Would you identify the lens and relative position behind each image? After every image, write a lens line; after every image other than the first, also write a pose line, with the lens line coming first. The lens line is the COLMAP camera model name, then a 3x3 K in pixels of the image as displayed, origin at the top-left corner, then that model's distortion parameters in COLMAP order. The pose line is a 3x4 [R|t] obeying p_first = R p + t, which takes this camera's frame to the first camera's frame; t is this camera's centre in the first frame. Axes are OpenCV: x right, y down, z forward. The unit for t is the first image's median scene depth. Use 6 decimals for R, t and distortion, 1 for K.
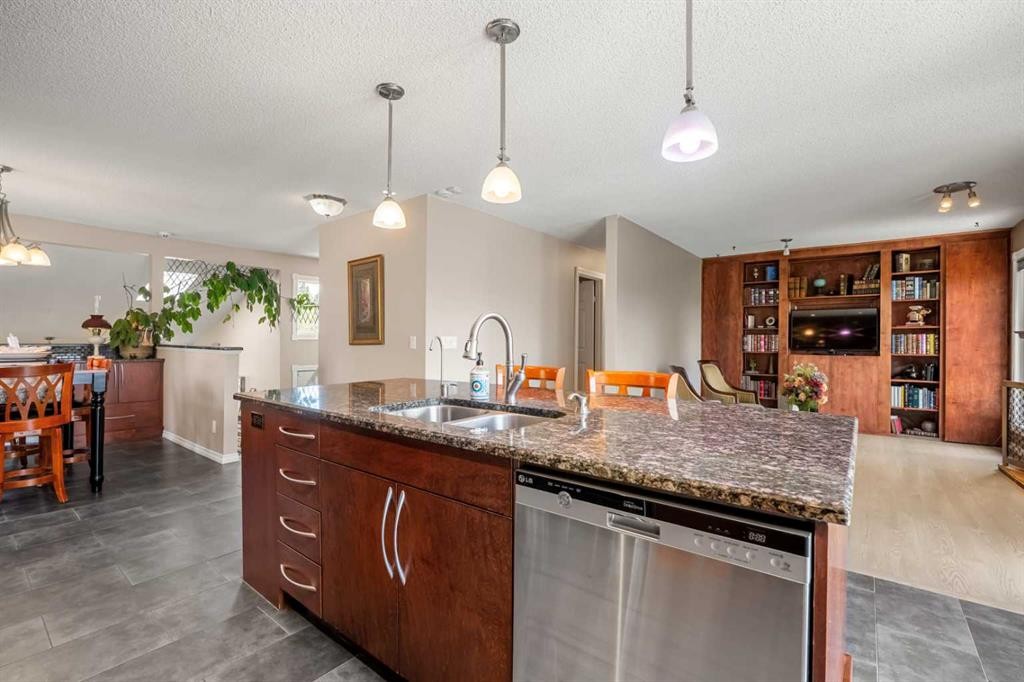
lens RADIAL K [[476.8, 0, 512.0], [0, 476.8, 341.0], [0, 0, 1]] dist [-0.001317, -0.000393]
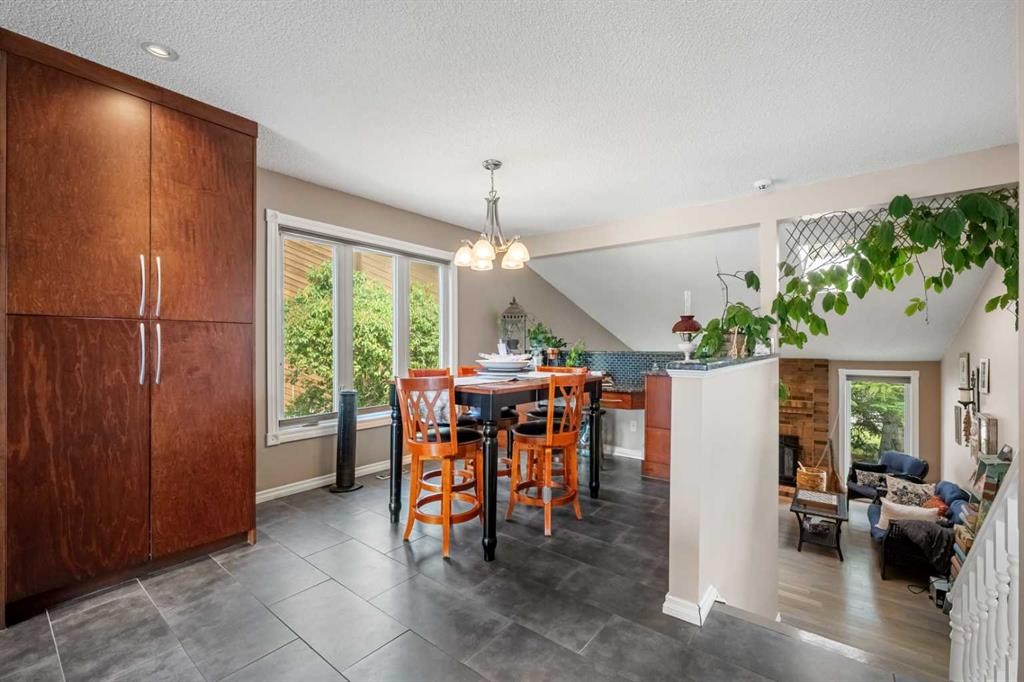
lens RADIAL K [[437.1, 0, 512.0], [0, 437.1, 341.0], [0, 0, 1]] dist [-0.001048, -0.000198]
pose [[-0.041392, -0.016035, -0.999014, -0.122182], [-0.004137, 0.999865, -0.015877, 0.000933], [0.999134, 0.003475, -0.041453, 0.732166]]
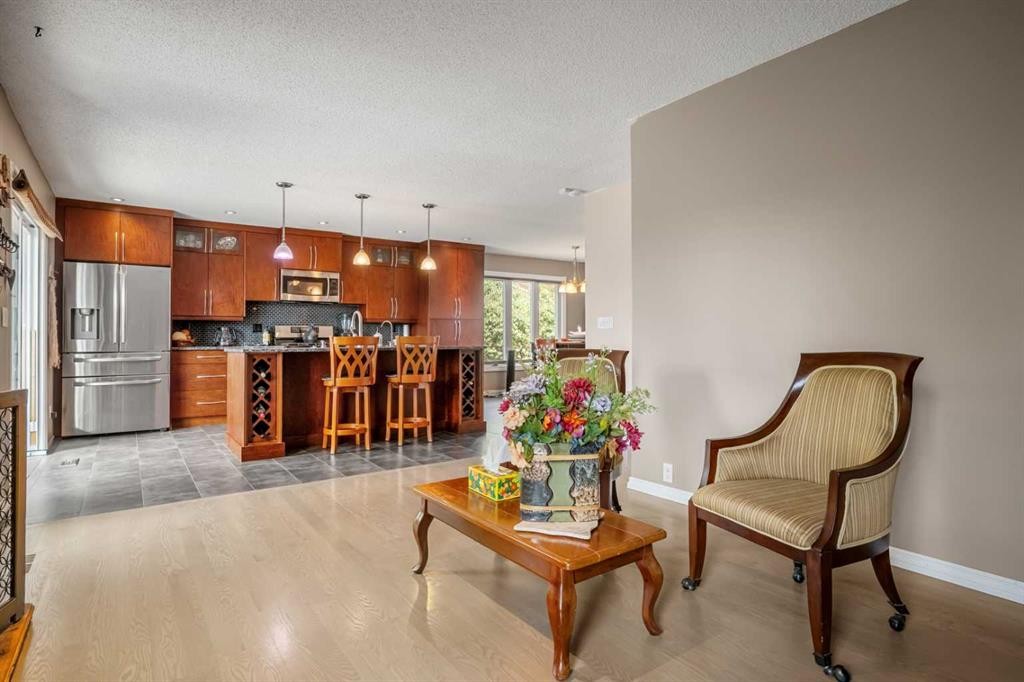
lens RADIAL K [[543.7, 0, 512.0], [0, 543.7, 341.0], [0, 0, 1]] dist [-0.000212, -0.000050]
pose [[-0.311929, 0.001191, -0.950105, 0.933893], [-0.001125, 0.999998, 0.001622, 0.035459], [0.950105, 0.001575, -0.311927, 1.016863]]
